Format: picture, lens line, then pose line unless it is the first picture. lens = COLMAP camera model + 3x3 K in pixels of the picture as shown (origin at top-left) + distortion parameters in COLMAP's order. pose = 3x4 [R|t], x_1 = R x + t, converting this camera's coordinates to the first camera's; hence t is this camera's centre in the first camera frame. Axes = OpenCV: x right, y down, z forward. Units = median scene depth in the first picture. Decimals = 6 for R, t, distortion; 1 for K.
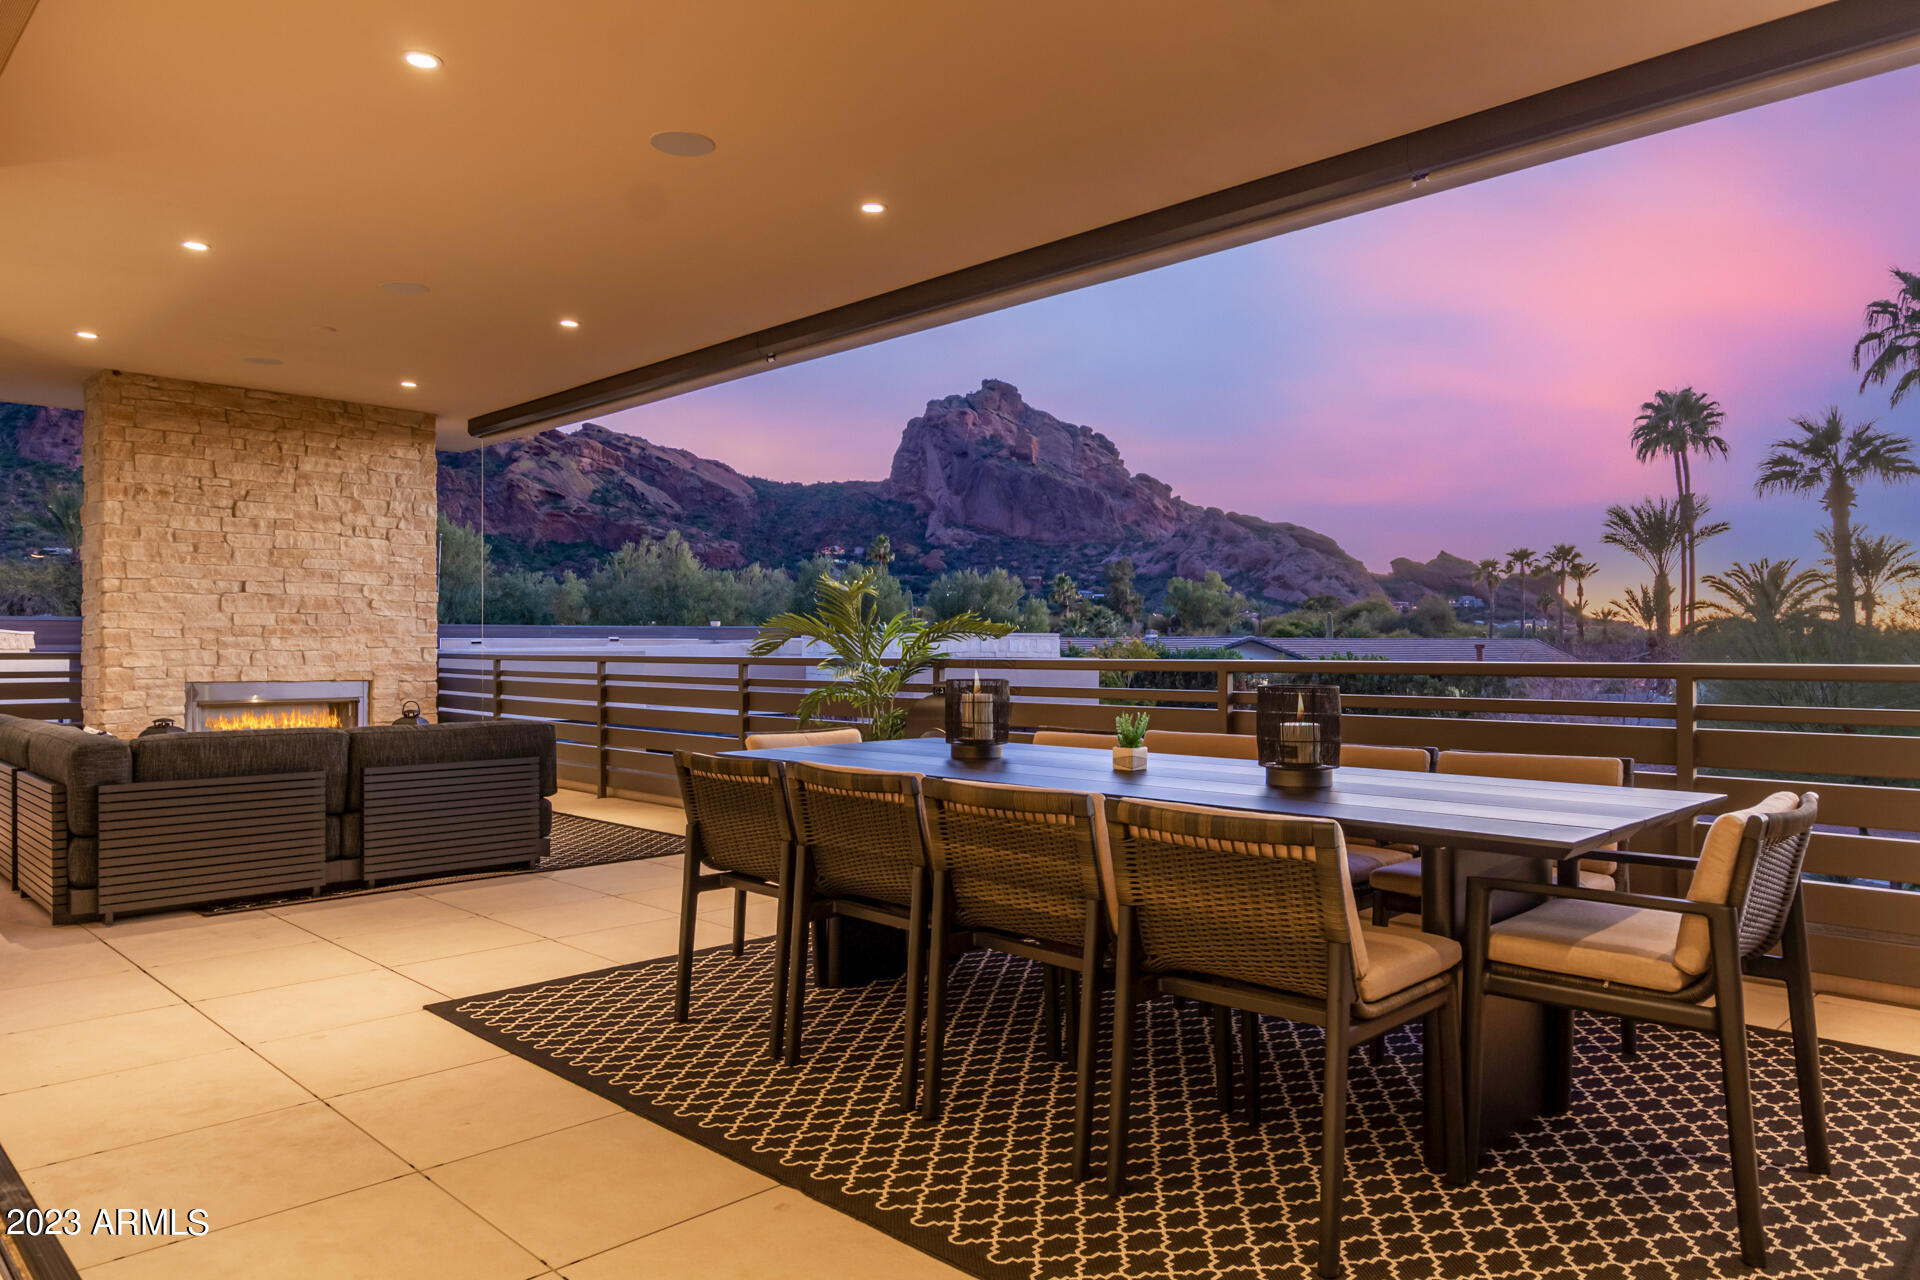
lens RADIAL K [[1251.0, 0, 972.2], [0, 1251.0, 639.4], [0, 0, 1]] dist [0.008712, -0.003488]
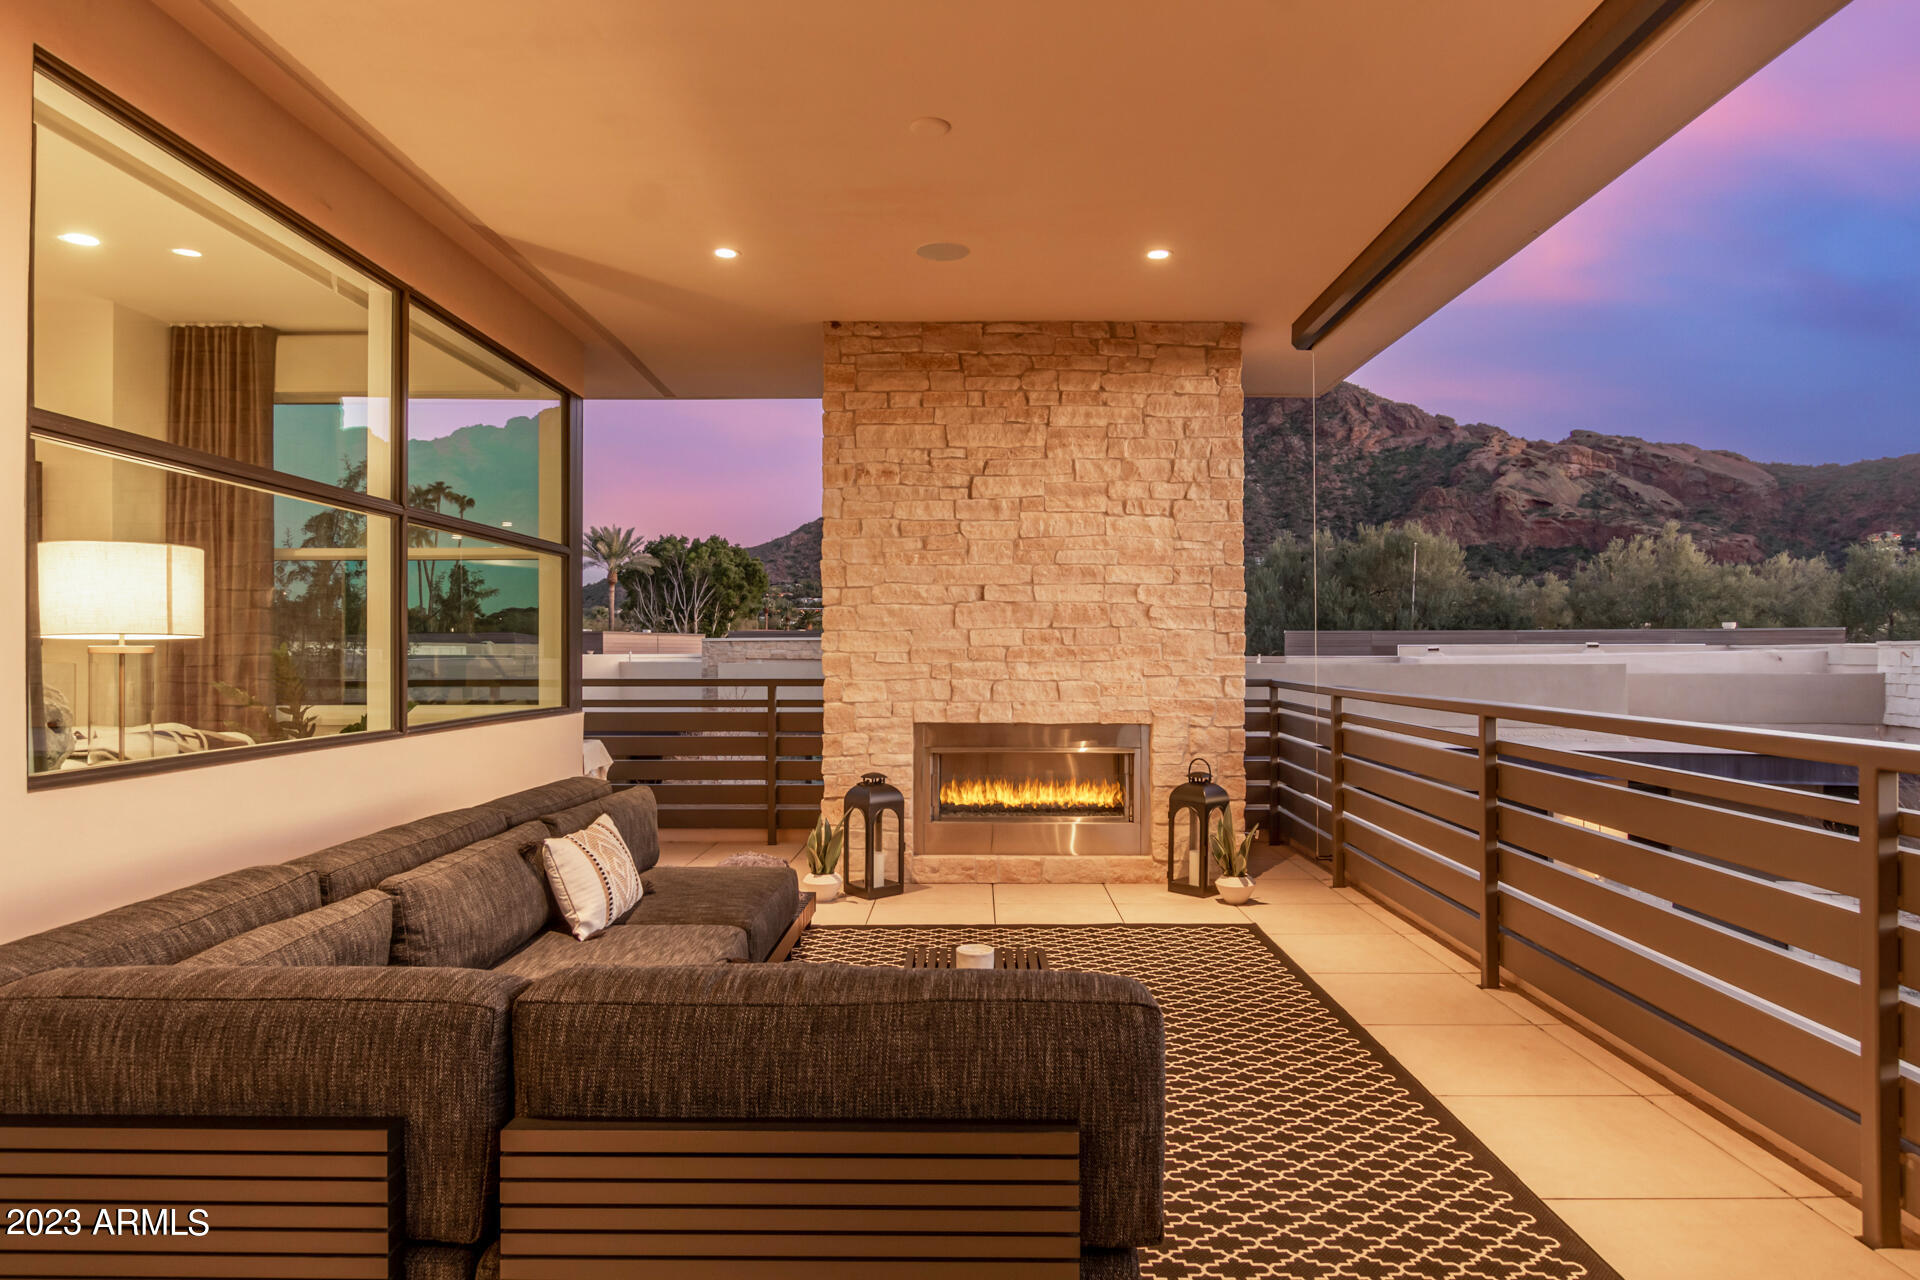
lens RADIAL K [[1123.2, 0, 960.4], [0, 1123.2, 638.9], [0, 0, 1]] dist [-0.000597, -0.003046]
pose [[0.696161, -0.007453, -0.717847, -0.116279], [0.005487, 0.999972, -0.005060, -0.011702], [0.717865, -0.000416, 0.696183, 0.518625]]
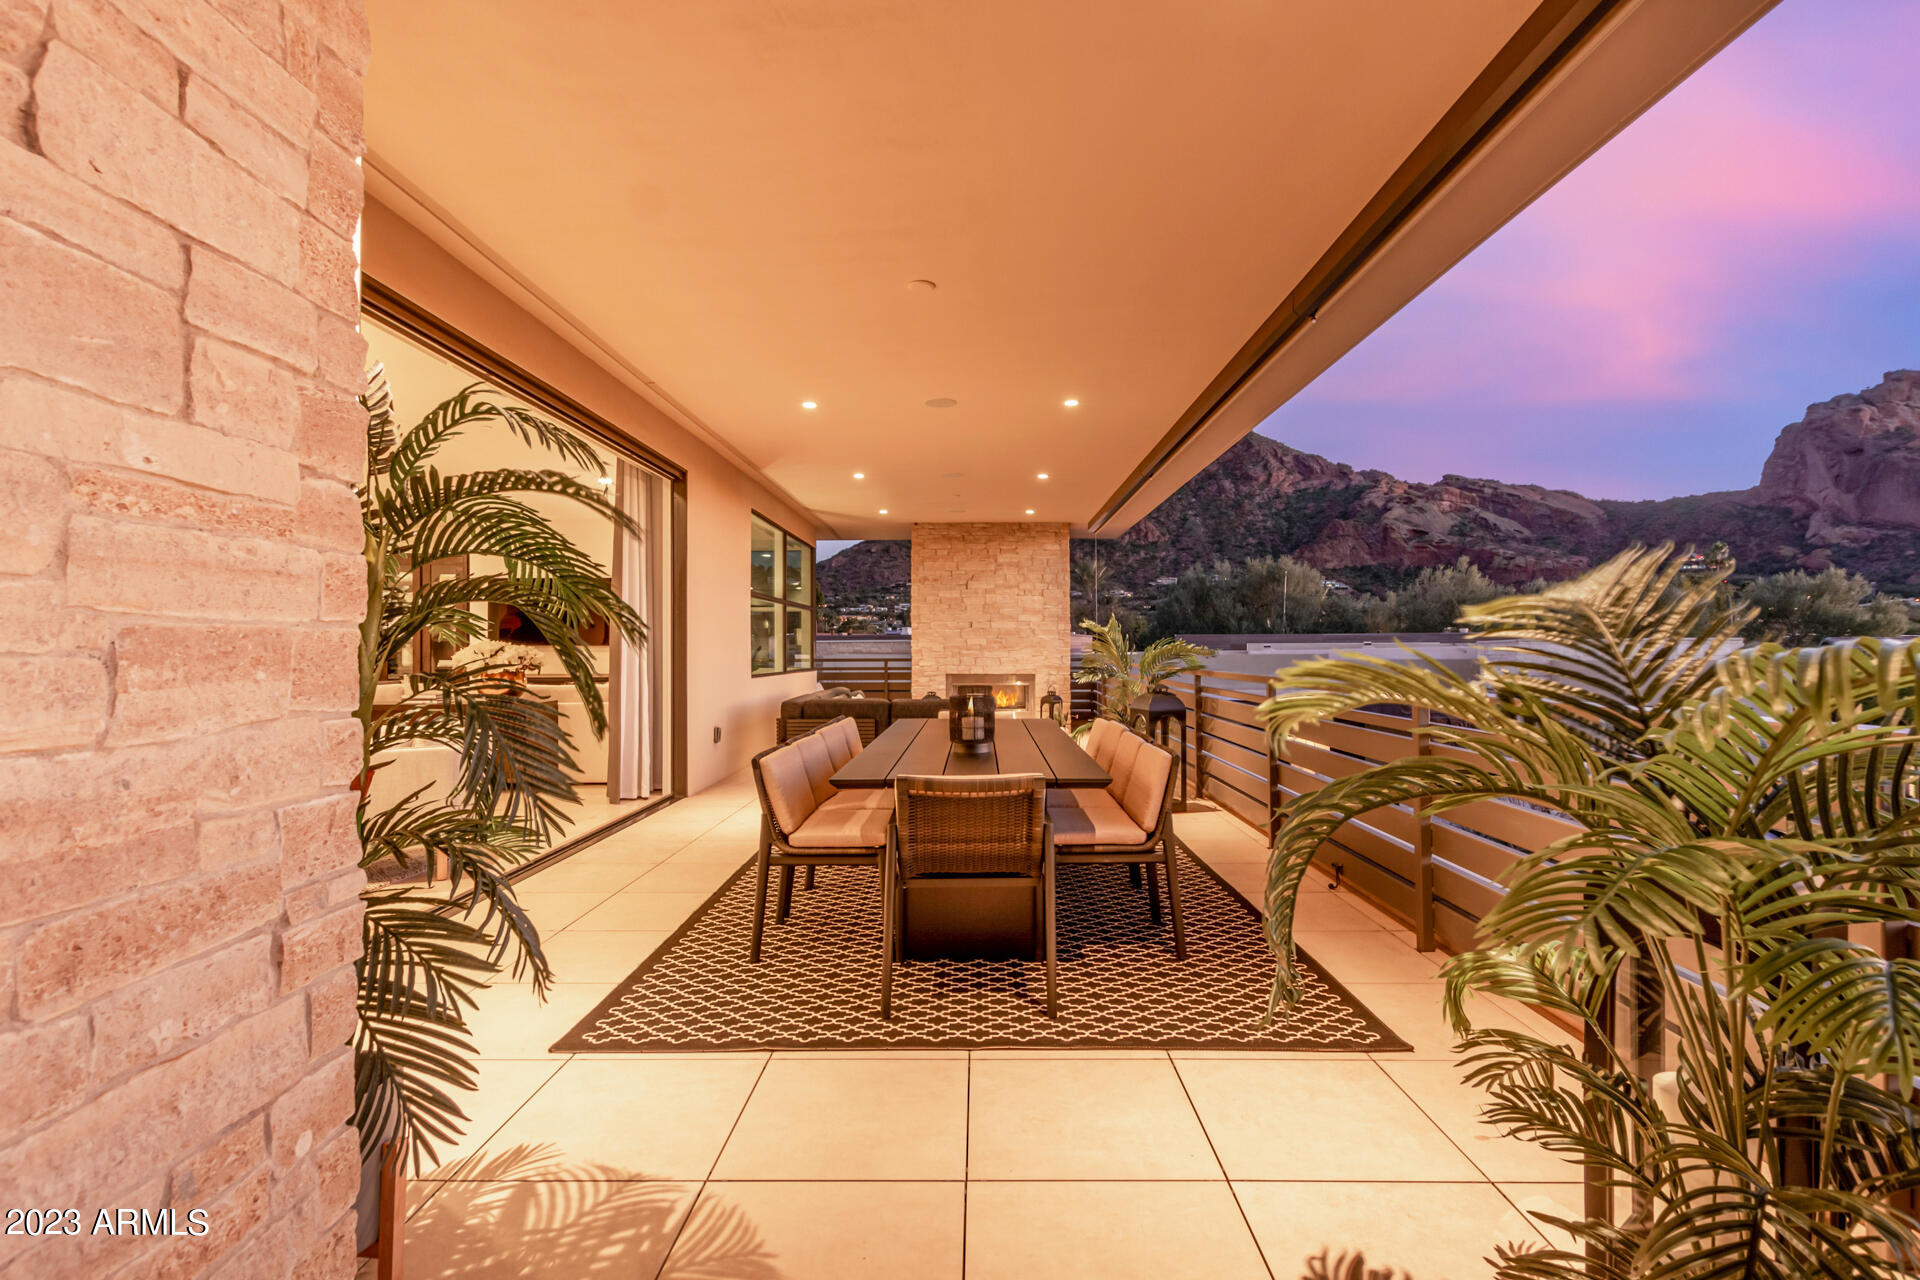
lens RADIAL K [[881.5, 0, 971.8], [0, 881.5, 638.0], [0, 0, 1]] dist [0.009372, -0.002319]
pose [[0.701785, -0.010001, -0.712318, 0.380349], [0.007616, 0.999950, -0.006536, -0.012254], [0.712348, -0.000839, 0.701826, 0.040467]]
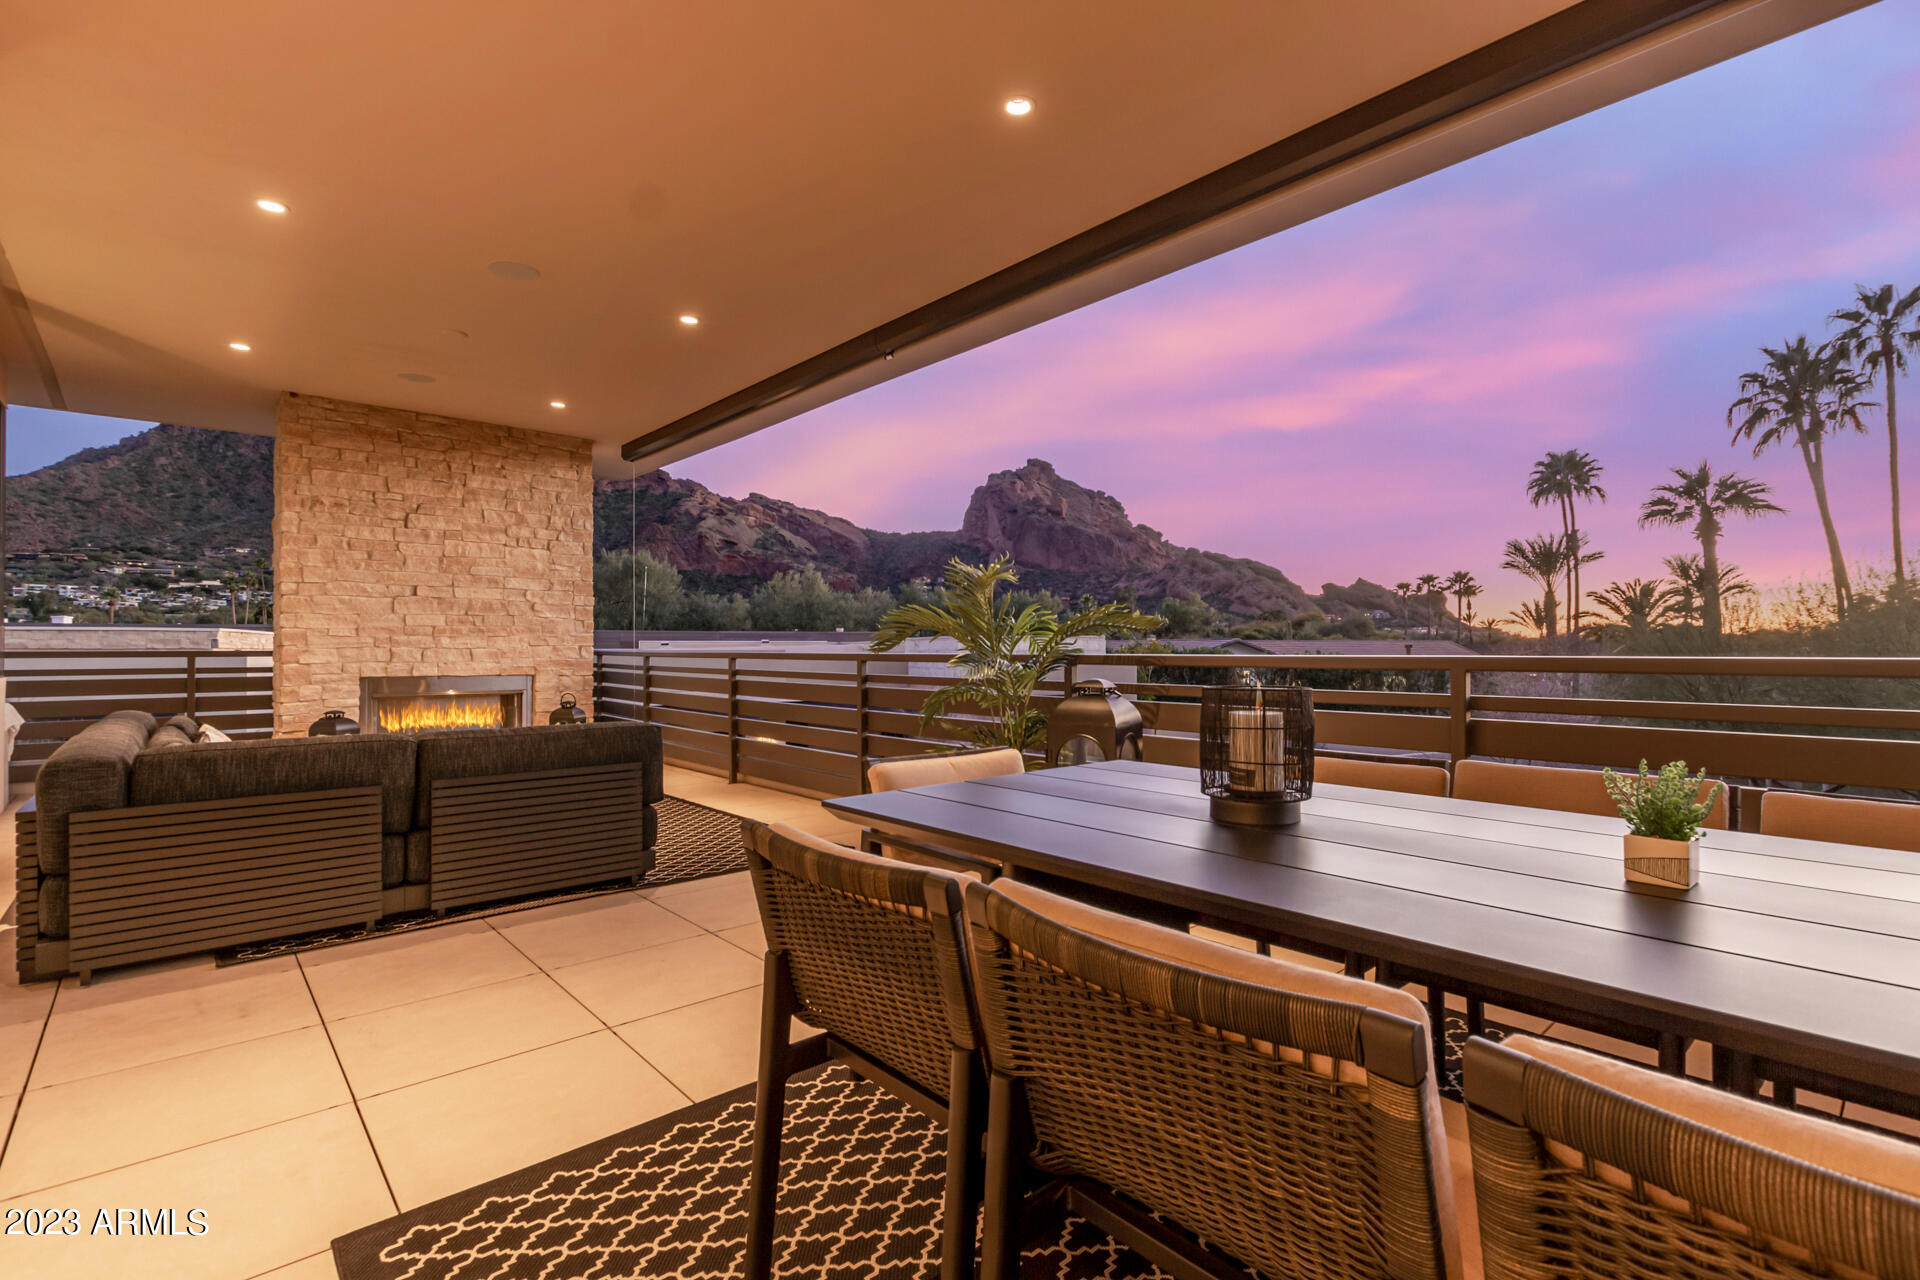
lens RADIAL K [[881.5, 0, 971.7], [0, 881.5, 640.4], [0, 0, 1]] dist [0.009372, -0.002319]
pose [[0.998486, -0.001642, -0.054989, -0.044725], [0.001530, 0.999997, -0.002077, 0.004136], [0.054992, 0.001990, 0.998485, 0.238031]]
